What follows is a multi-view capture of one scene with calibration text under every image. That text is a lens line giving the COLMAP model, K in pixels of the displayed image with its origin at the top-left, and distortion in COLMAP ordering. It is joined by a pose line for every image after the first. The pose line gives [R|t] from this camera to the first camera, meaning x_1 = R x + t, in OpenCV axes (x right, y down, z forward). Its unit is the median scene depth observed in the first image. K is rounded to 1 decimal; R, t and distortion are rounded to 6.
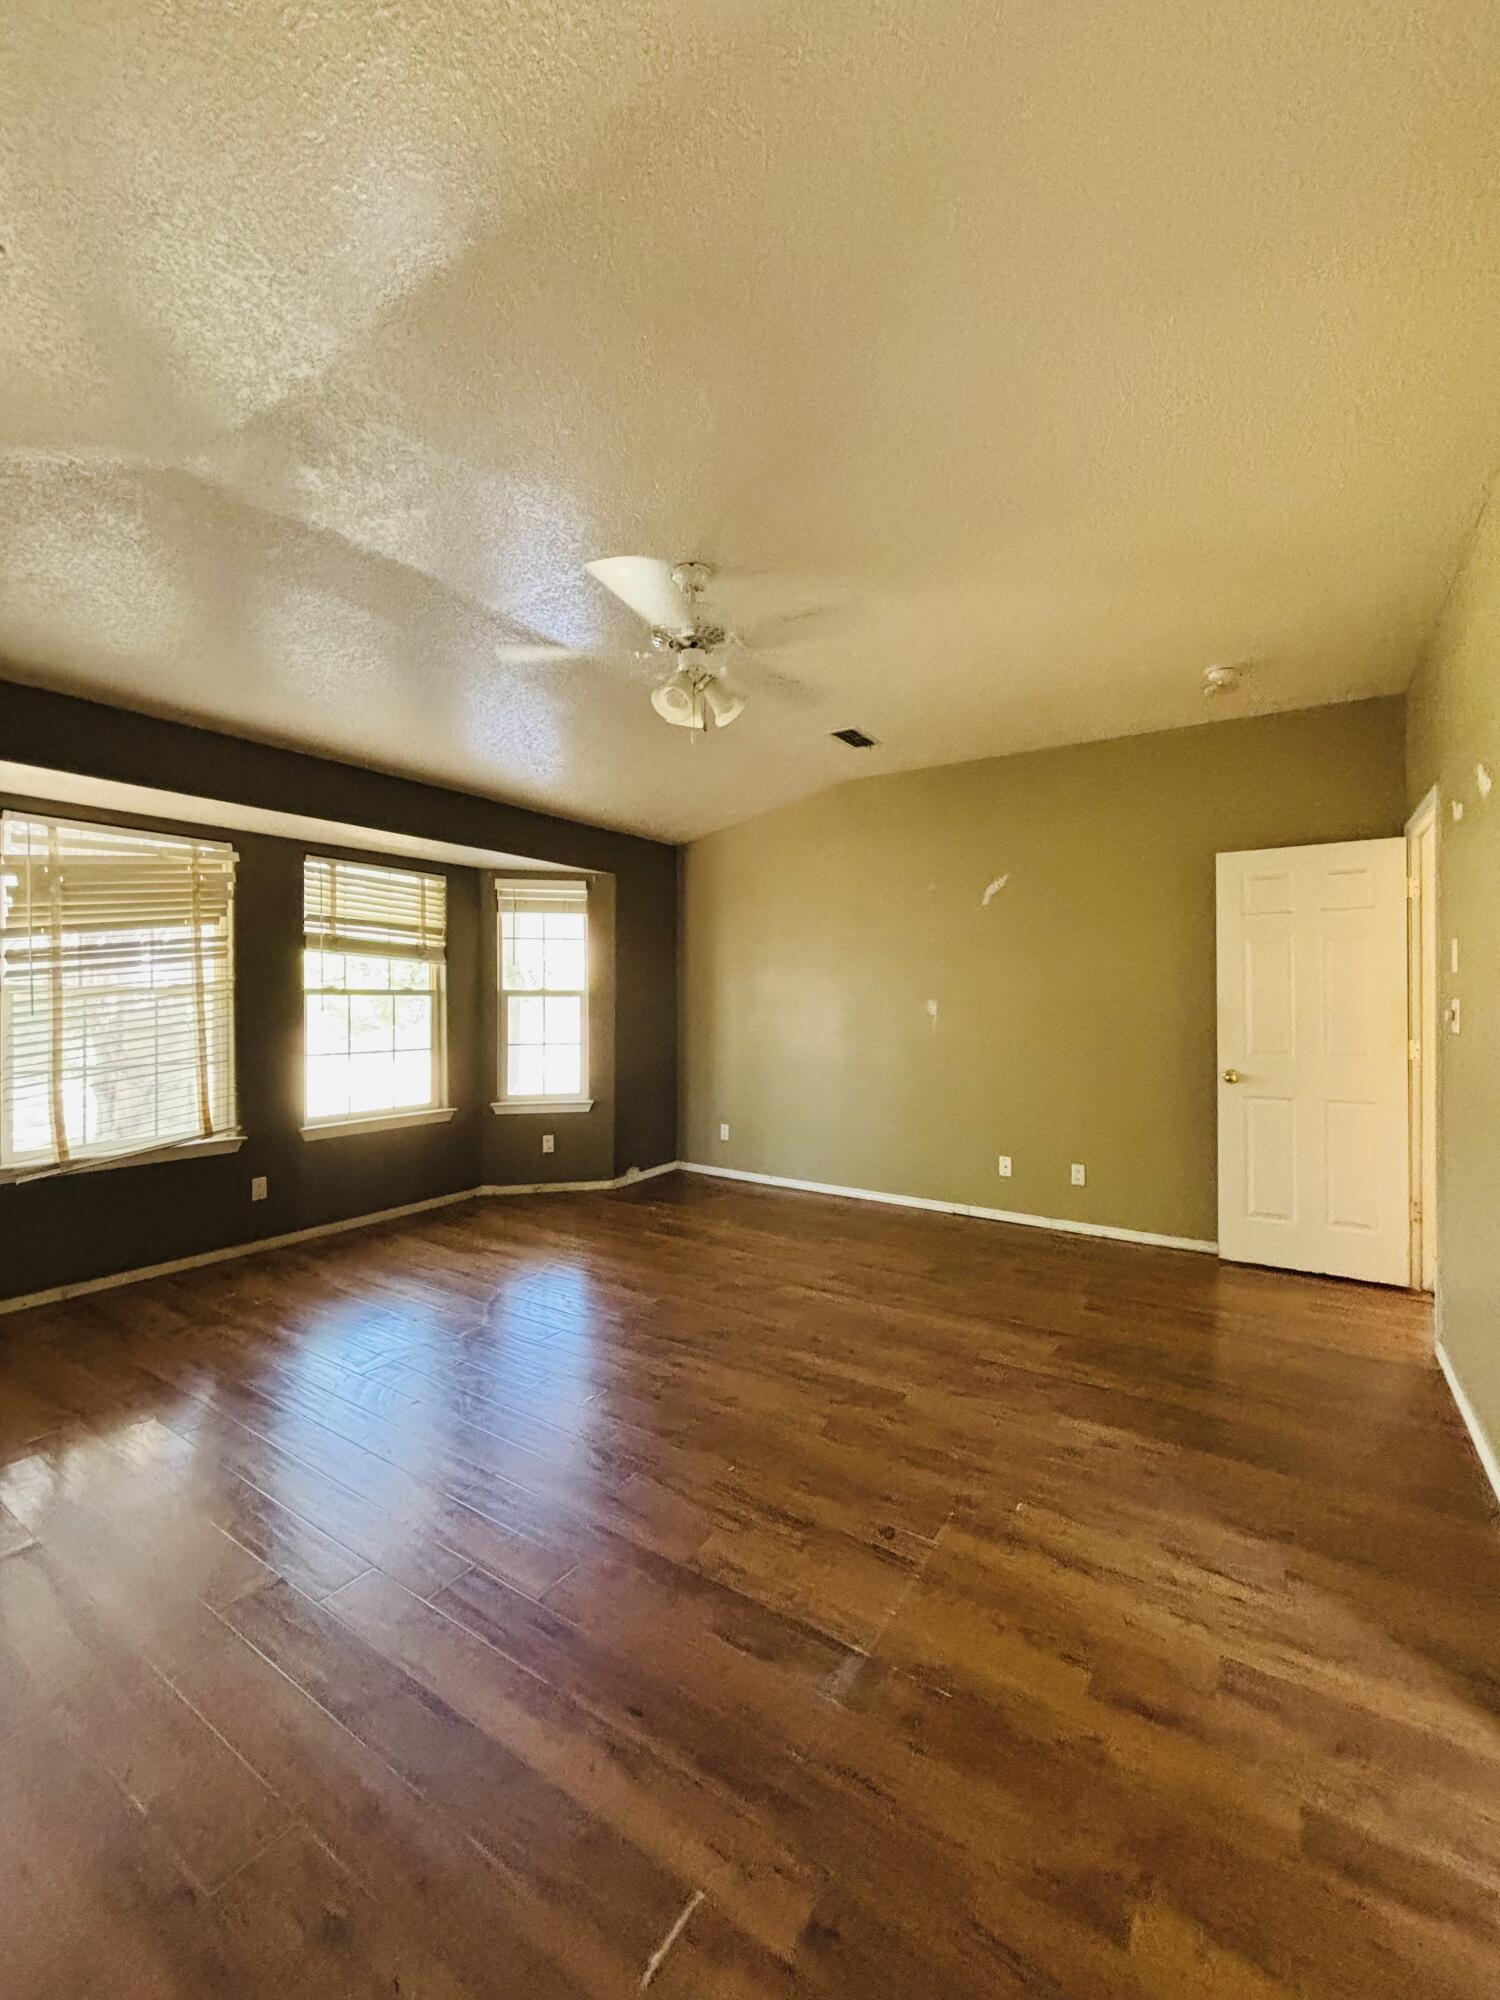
lens RADIAL K [[802.7, 0, 758.2], [0, 802.7, 991.6], [0, 0, 1]] dist [0.032821, 0.000052]
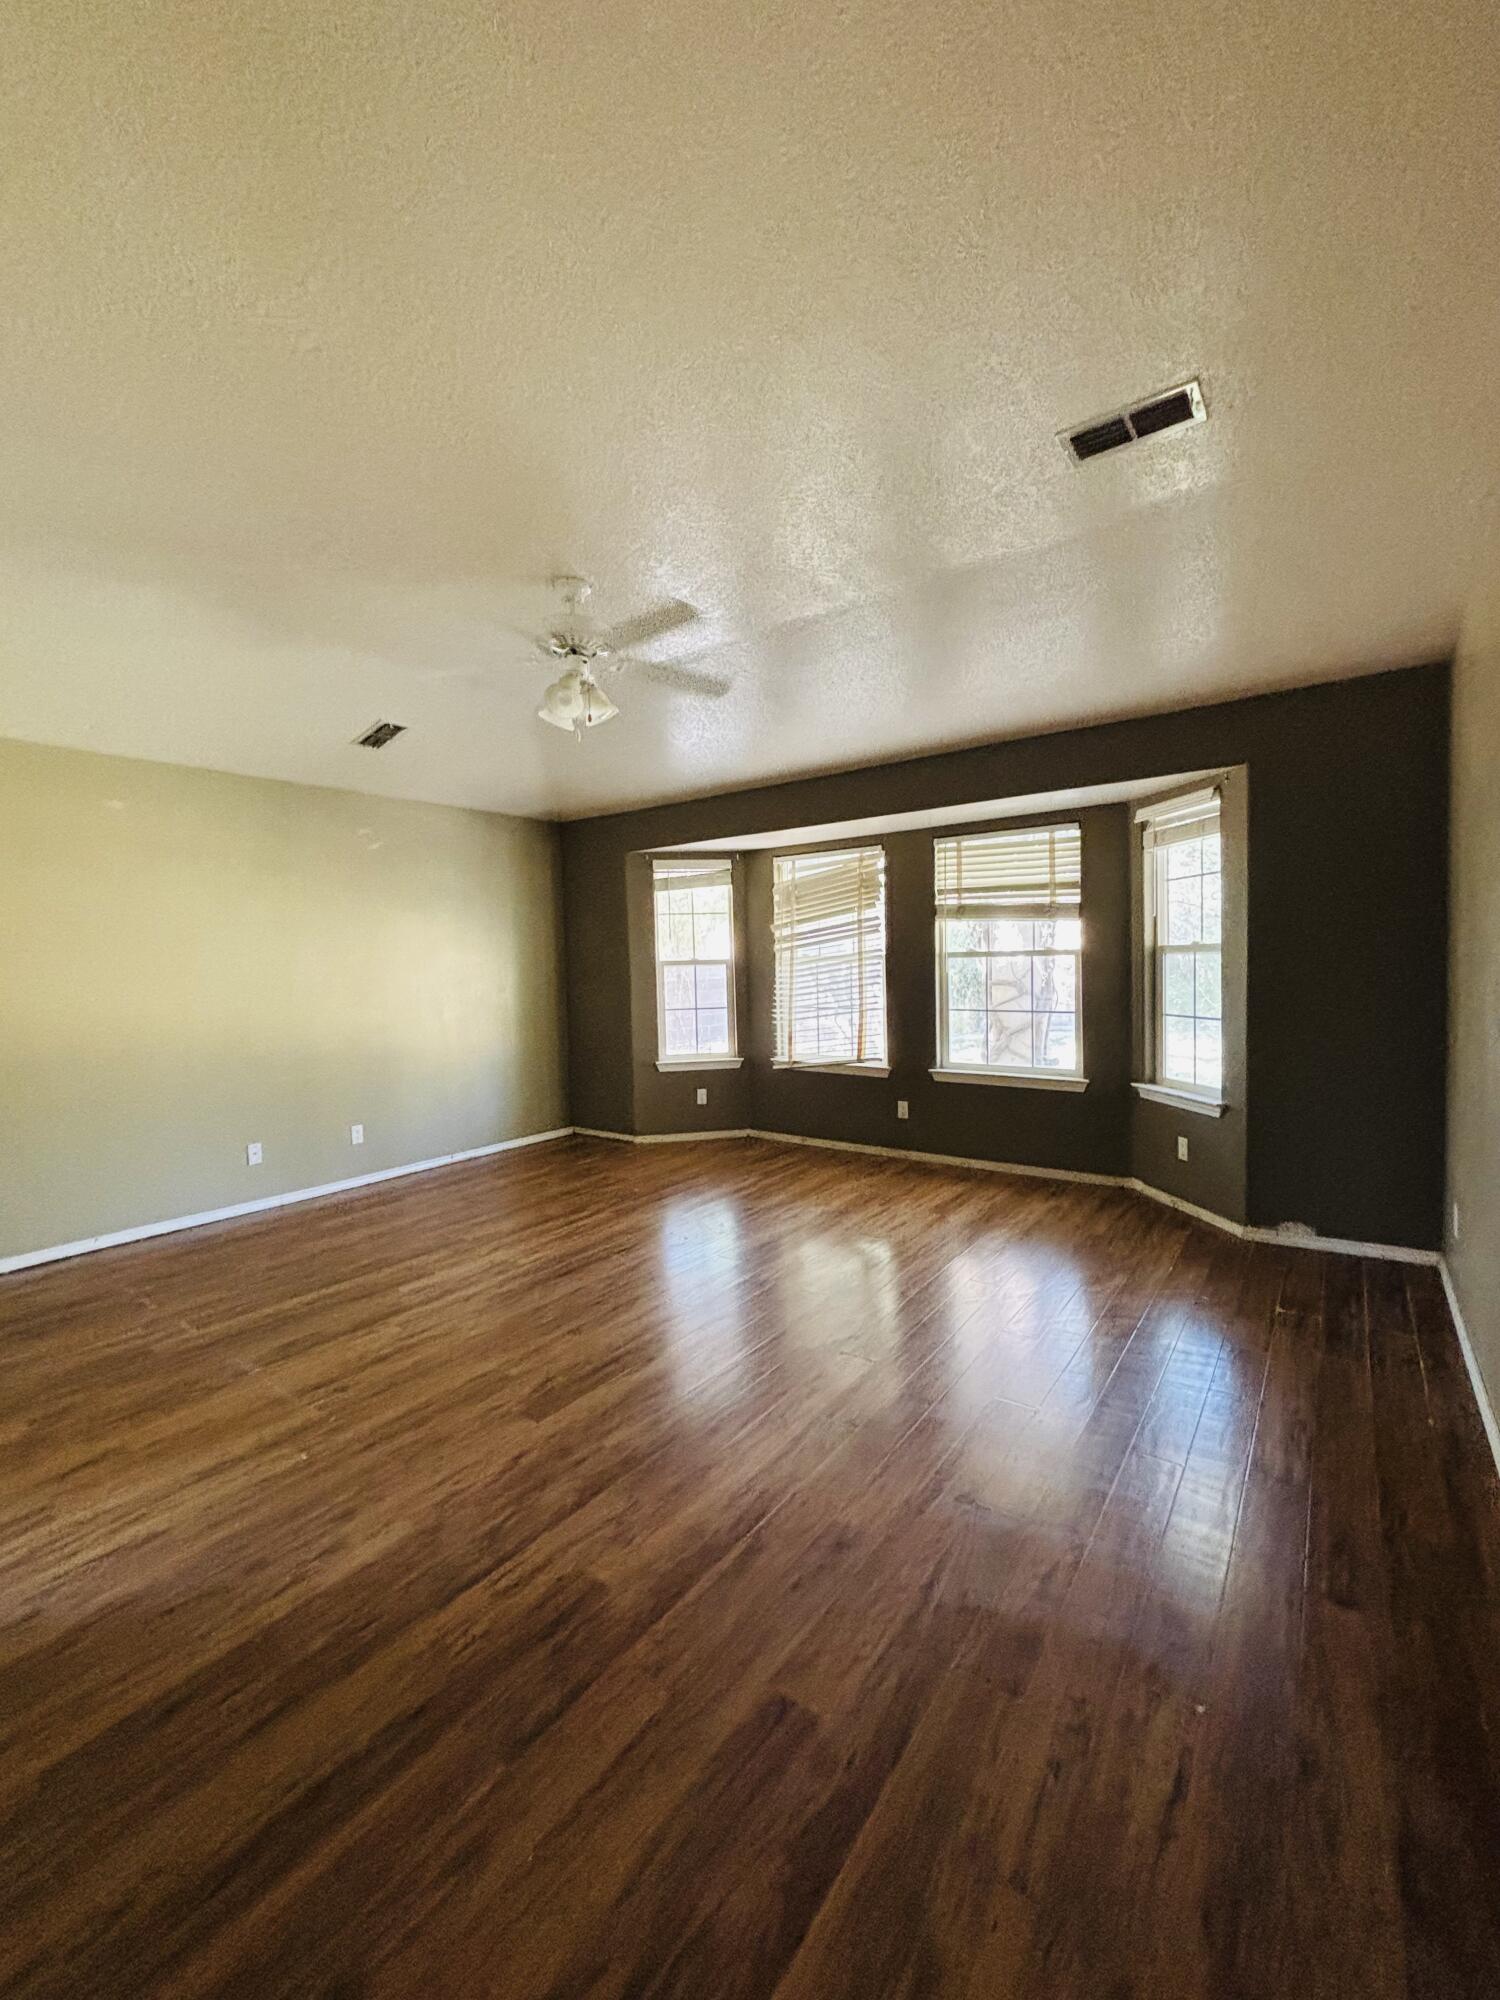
lens RADIAL K [[812.3, 0, 760.5], [0, 812.3, 997.0], [0, 0, 1]] dist [0.009308, -0.000034]
pose [[-0.048315, 0.040462, -0.998012, 0.690446], [0.030424, 0.998775, 0.039020, 0.006839], [0.998369, -0.028478, -0.049487, 0.866803]]
